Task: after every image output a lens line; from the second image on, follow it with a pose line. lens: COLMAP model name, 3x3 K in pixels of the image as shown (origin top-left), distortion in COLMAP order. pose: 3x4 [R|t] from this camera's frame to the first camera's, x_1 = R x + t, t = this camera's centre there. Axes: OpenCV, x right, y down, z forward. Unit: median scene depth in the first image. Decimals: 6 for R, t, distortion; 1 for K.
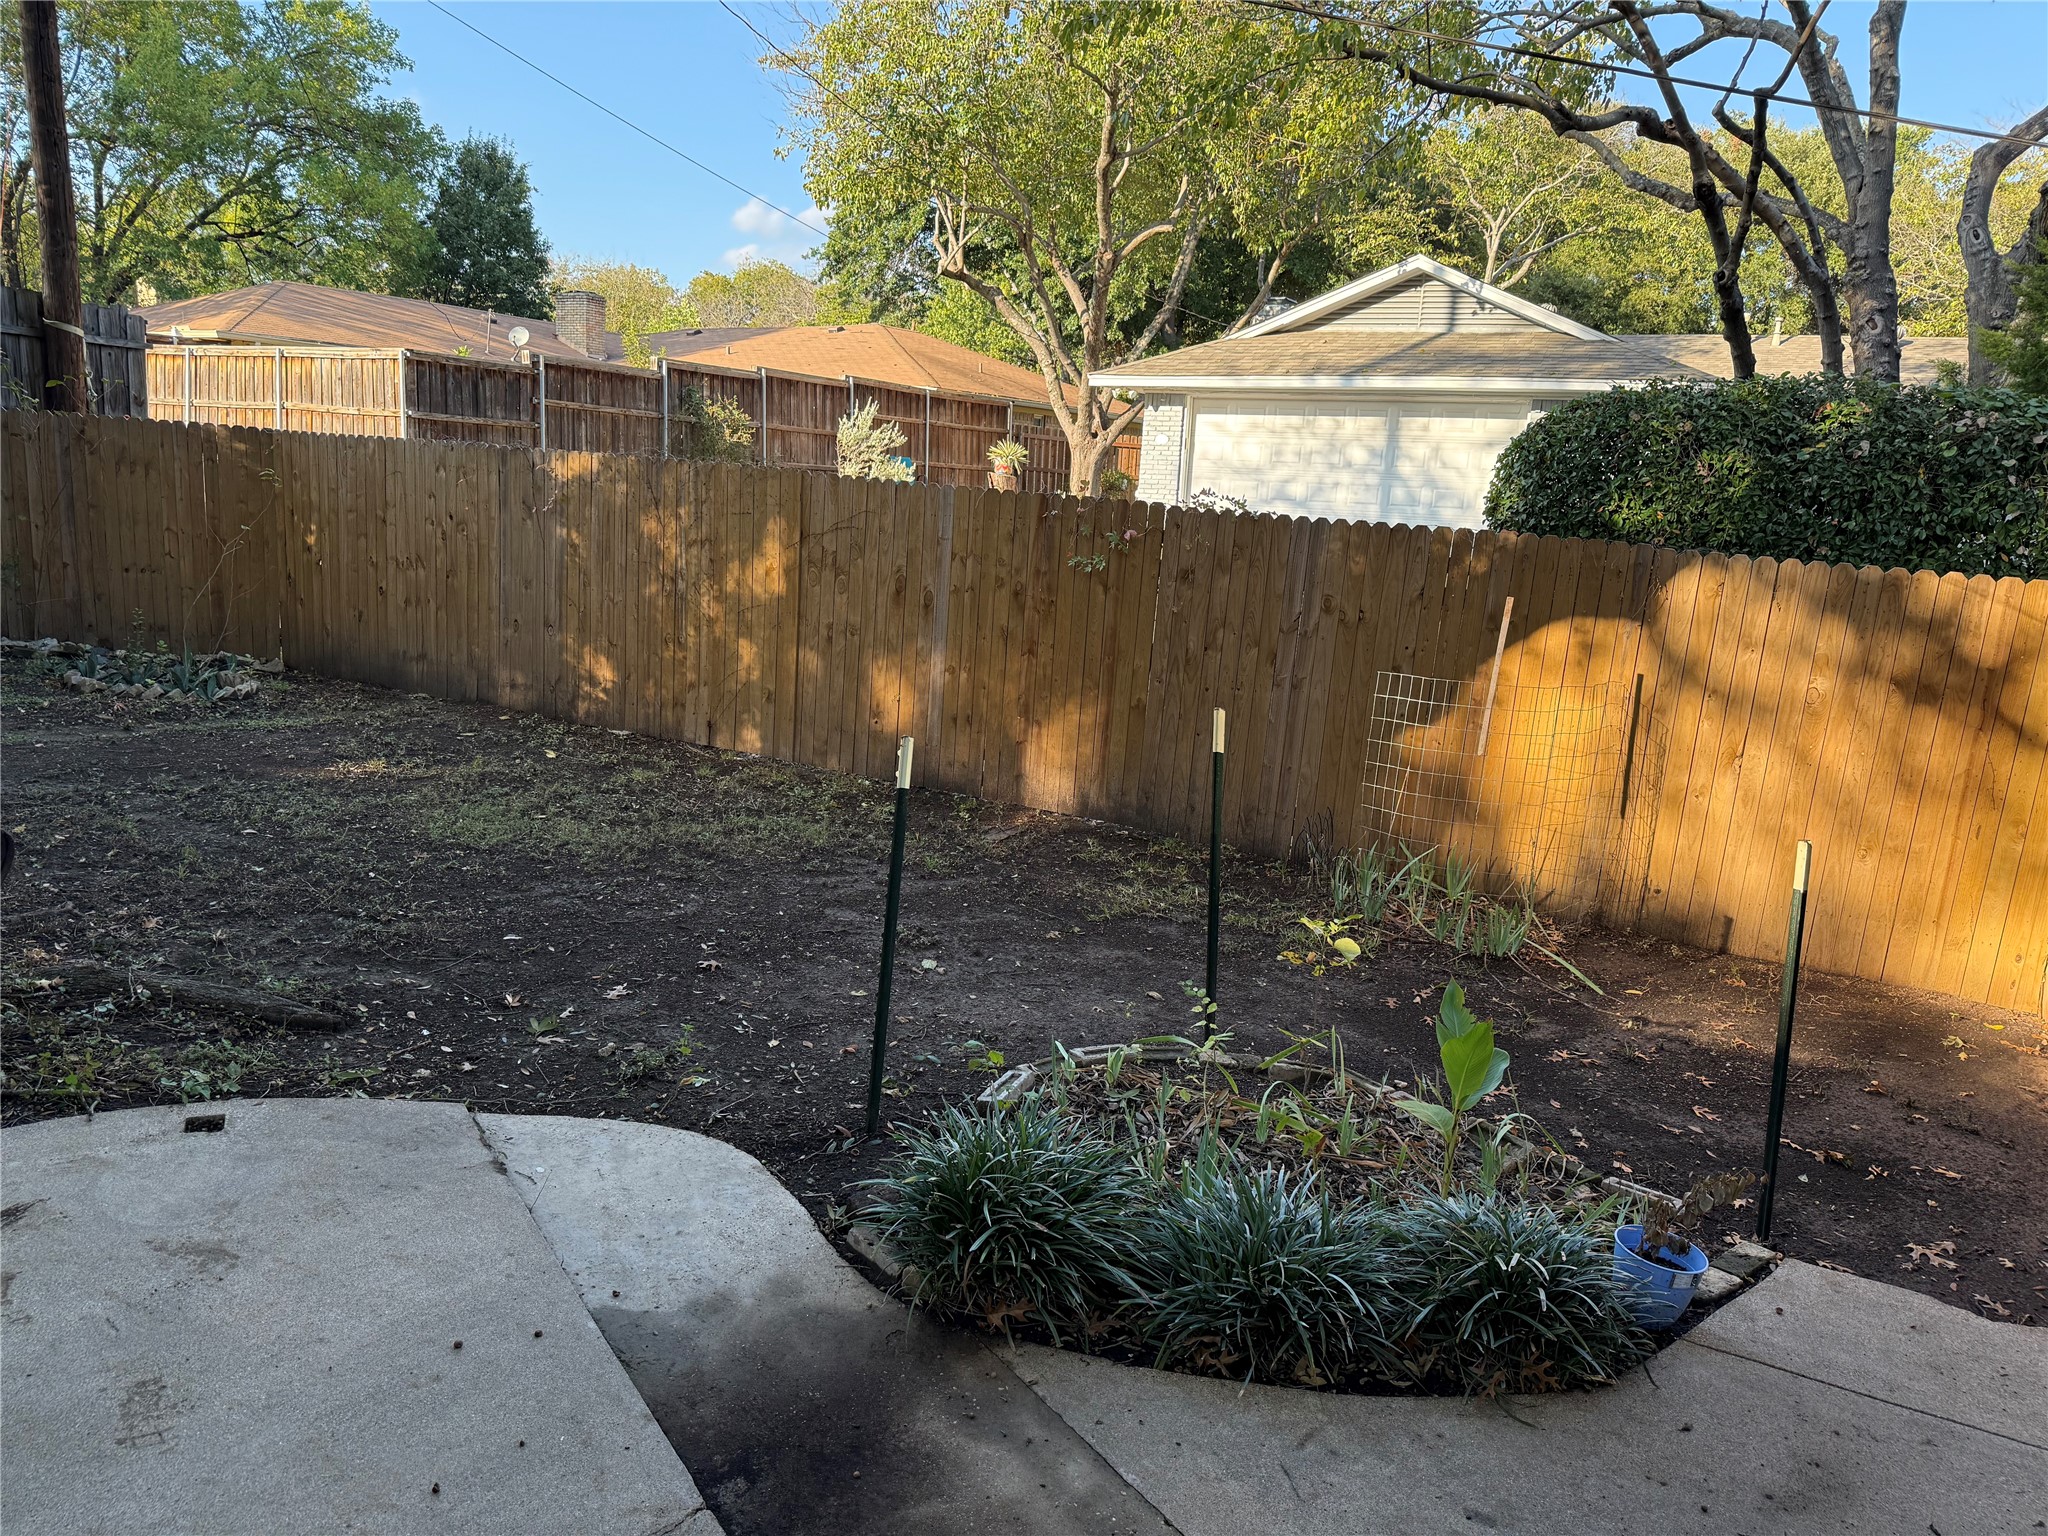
lens RADIAL K [[1425.6, 0, 1026.3], [0, 1425.6, 803.6], [0, 0, 1]] dist [0.086215, -0.118856]
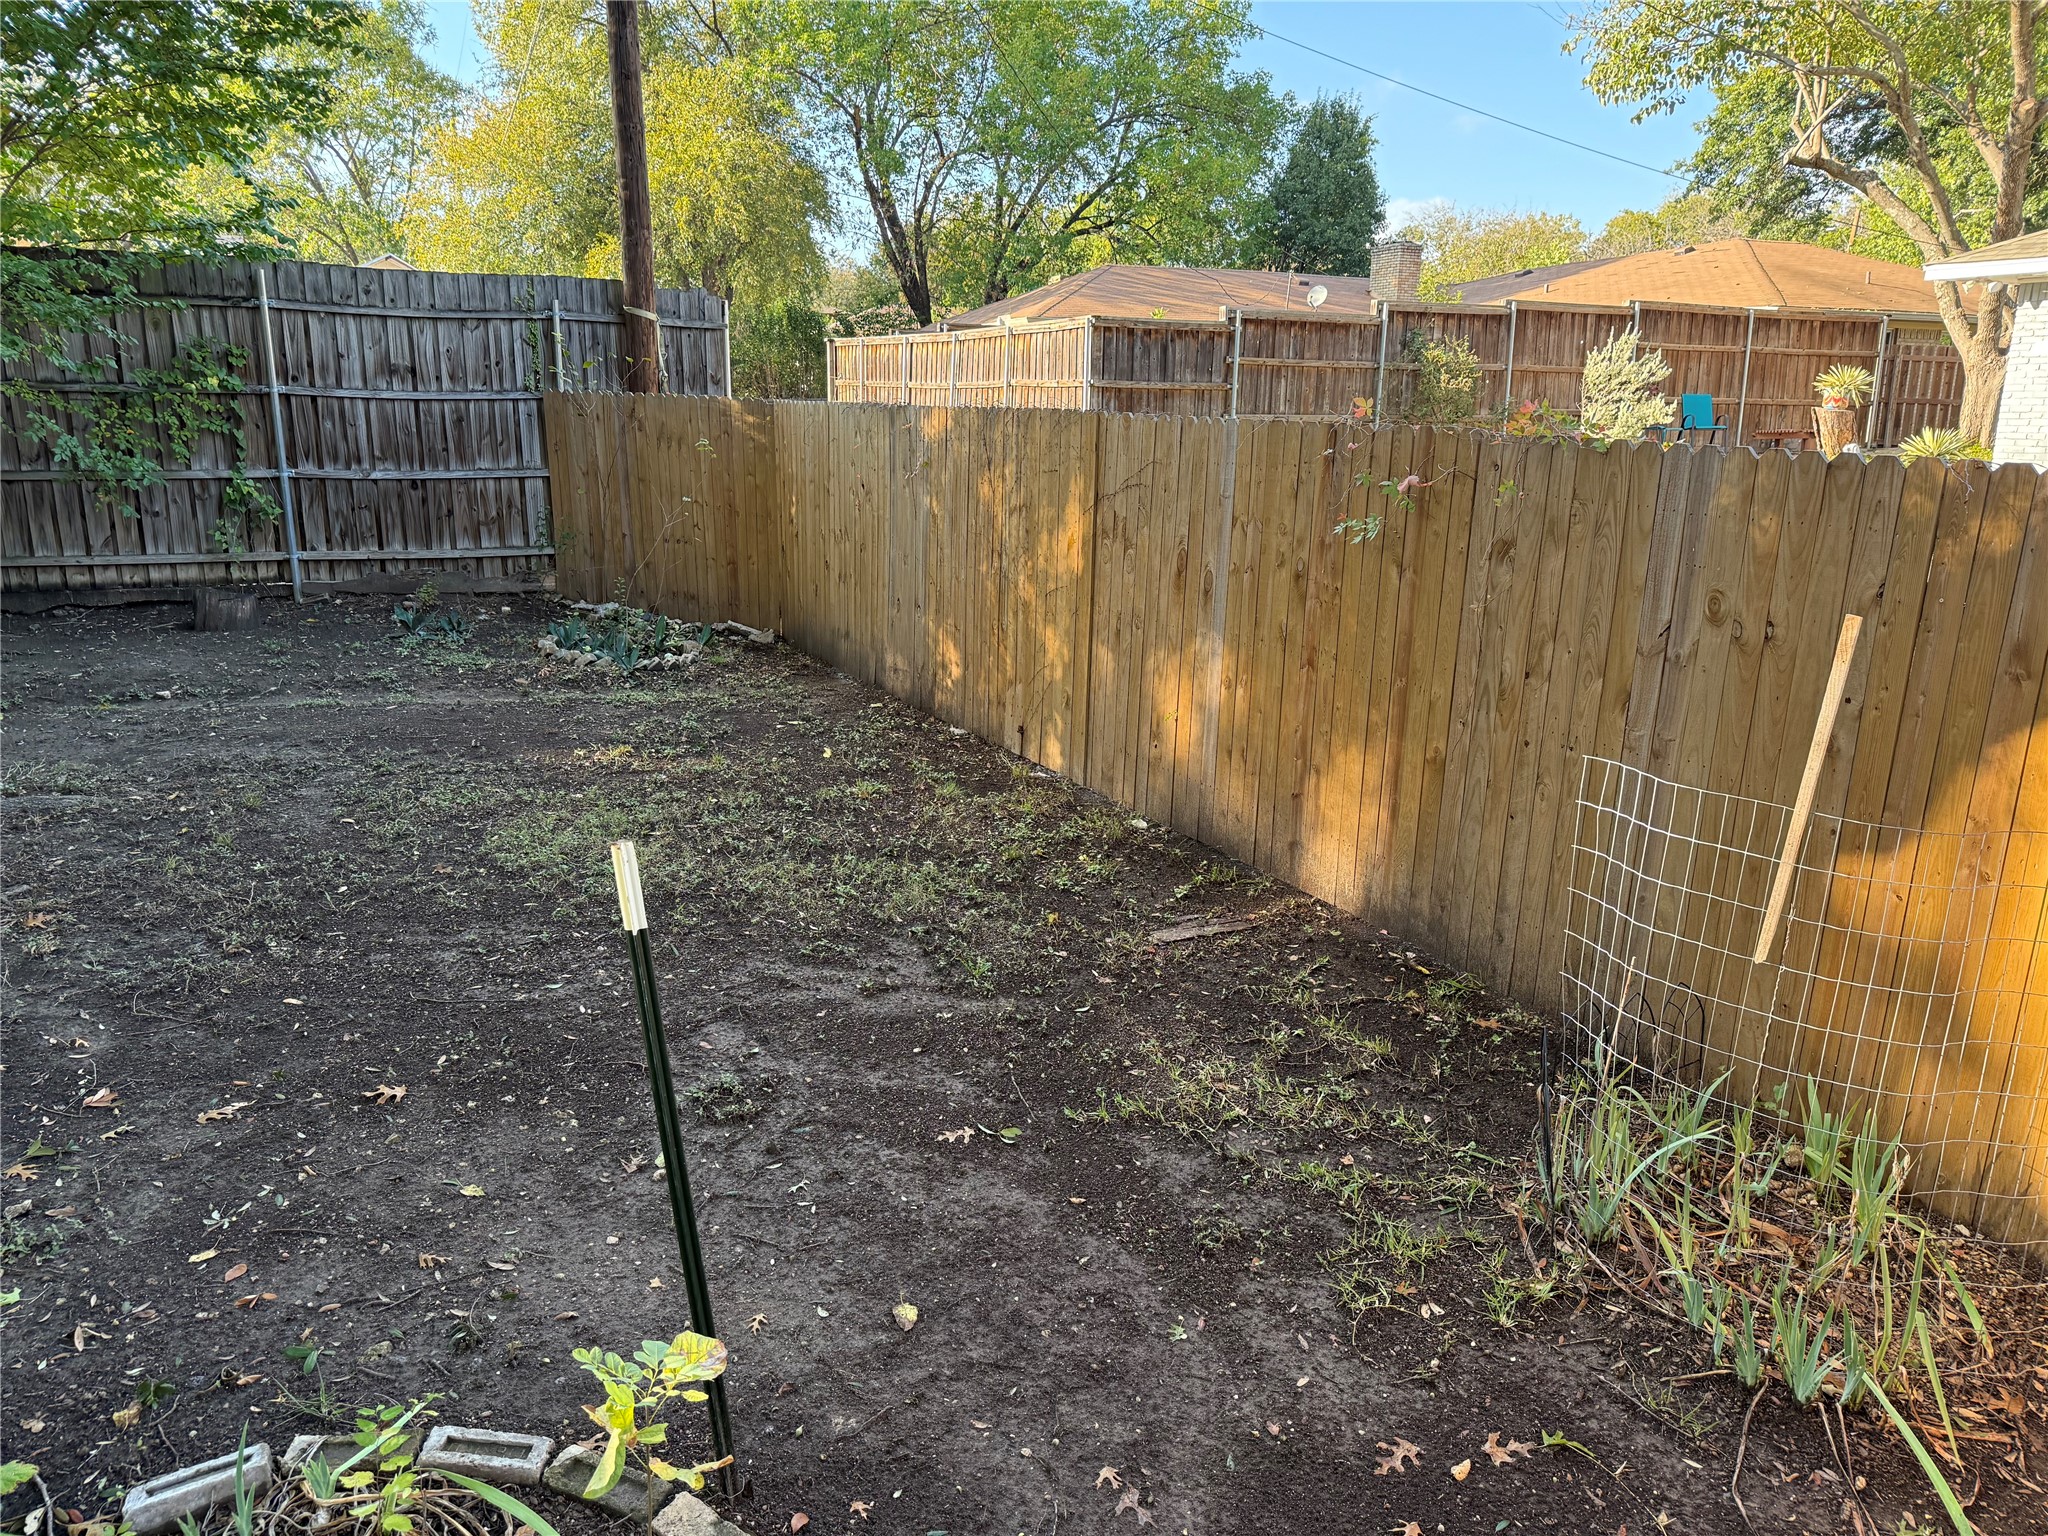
lens RADIAL K [[1425.6, 0, 1026.3], [0, 1425.6, 803.6], [0, 0, 1]] dist [0.086215, -0.118856]
pose [[0.819726, 0.103348, -0.563355, 0.116448], [-0.090360, 0.994604, 0.050980, -0.026262], [0.565584, 0.009115, 0.824641, 0.154010]]
